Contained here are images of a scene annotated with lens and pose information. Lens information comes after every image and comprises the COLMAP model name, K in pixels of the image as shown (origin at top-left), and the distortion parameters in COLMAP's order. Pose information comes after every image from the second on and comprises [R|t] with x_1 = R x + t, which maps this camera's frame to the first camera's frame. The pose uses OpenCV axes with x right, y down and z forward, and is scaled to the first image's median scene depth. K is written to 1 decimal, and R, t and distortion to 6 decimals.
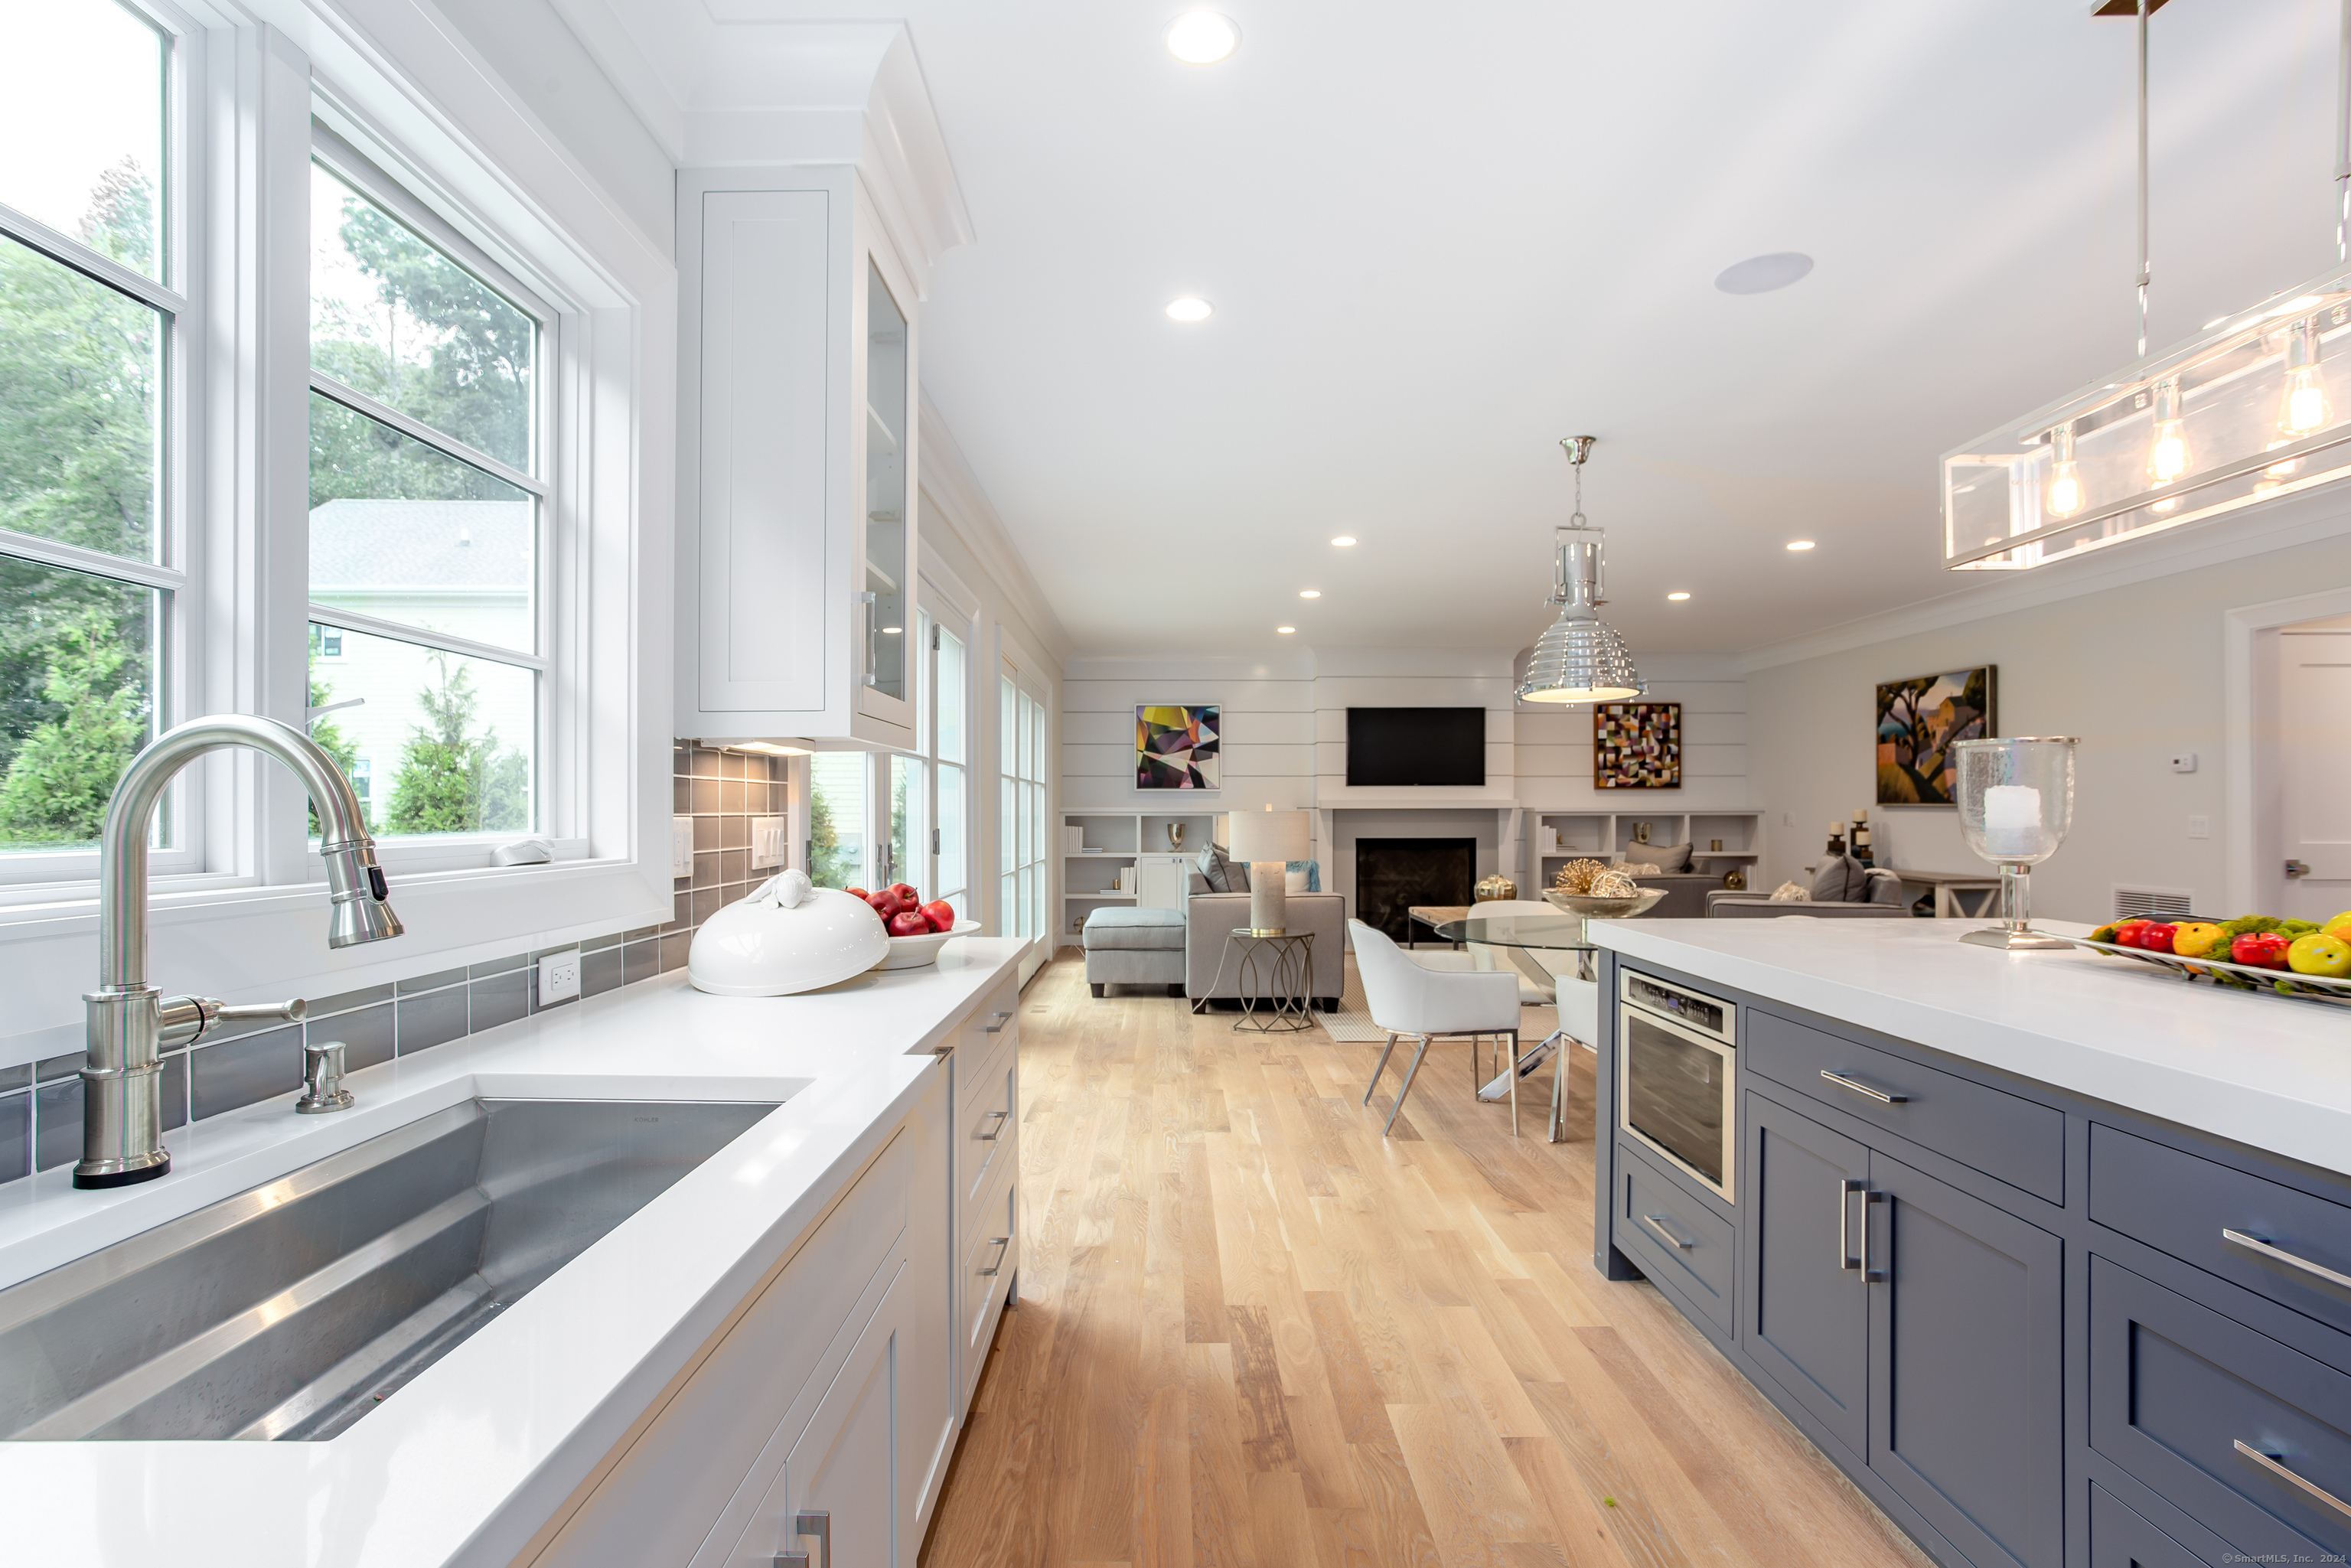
lens RADIAL K [[1148.4, 0, 1185.4], [0, 1148.4, 806.2], [0, 0, 1]] dist [-0.001133, 0.000117]
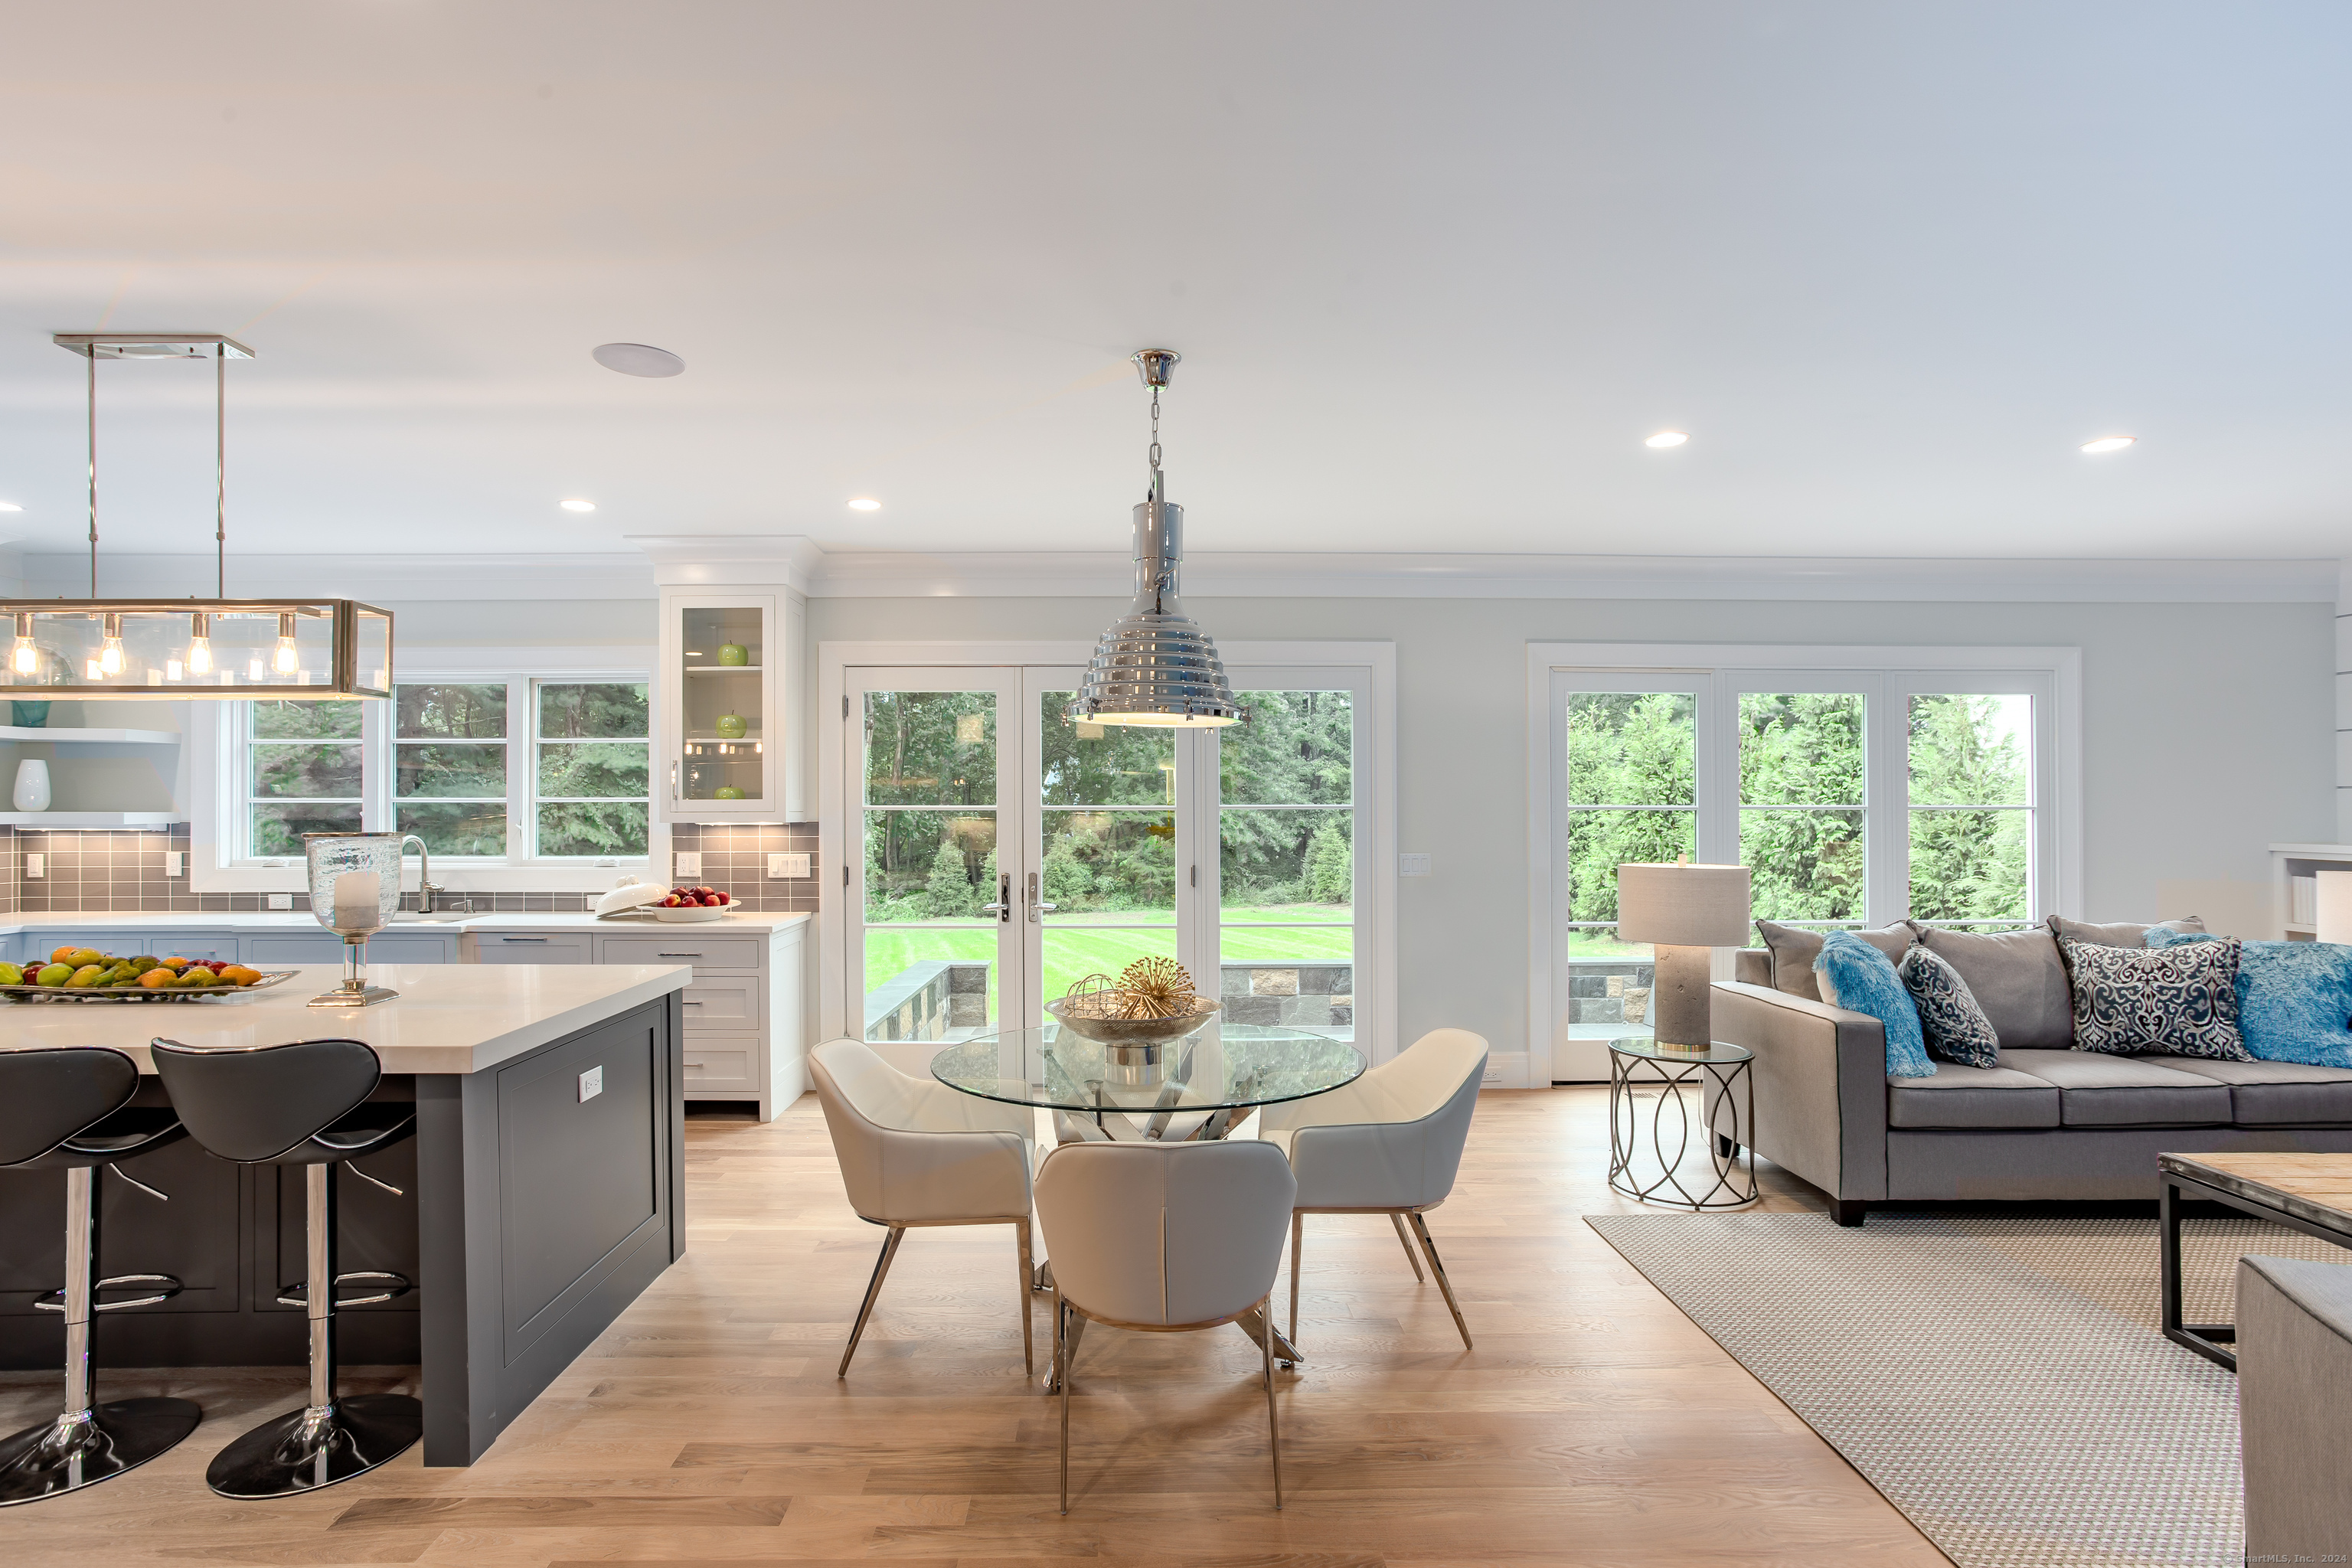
lens RADIAL K [[1147.7, 0, 1157.0], [0, 1147.7, 797.3], [0, 0, 1]] dist [-0.056703, 0.034482]
pose [[0.003288, -0.006091, -0.999976, 0.445595], [0.004016, 0.999973, -0.006078, -0.020137], [0.999987, -0.003996, 0.003312, 0.429545]]
